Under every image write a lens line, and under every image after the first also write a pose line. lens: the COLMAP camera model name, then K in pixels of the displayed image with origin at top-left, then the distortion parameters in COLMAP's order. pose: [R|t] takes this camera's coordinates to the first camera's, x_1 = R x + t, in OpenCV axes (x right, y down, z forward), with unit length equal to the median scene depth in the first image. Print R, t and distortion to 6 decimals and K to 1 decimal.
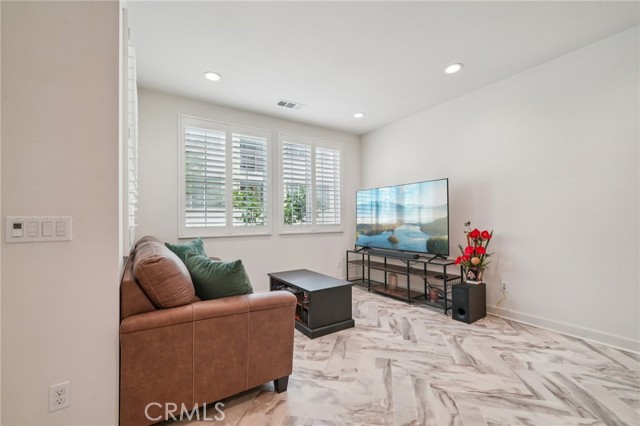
lens RADIAL K [[270.8, 0, 312.4], [0, 270.8, 216.2], [0, 0, 1]] dist [0.000478, 0.000453]
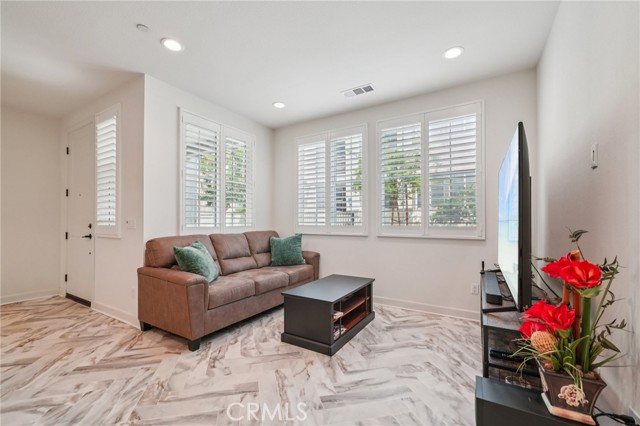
lens RADIAL K [[272.7, 0, 318.6], [0, 272.7, 219.2], [0, 0, 1]] dist [0.004140, 0.000680]
pose [[0.427398, 0.010117, -0.904007, 0.763490], [0.010747, 0.999810, 0.016270, -0.007796], [0.904000, -0.016669, 0.427208, 0.560062]]
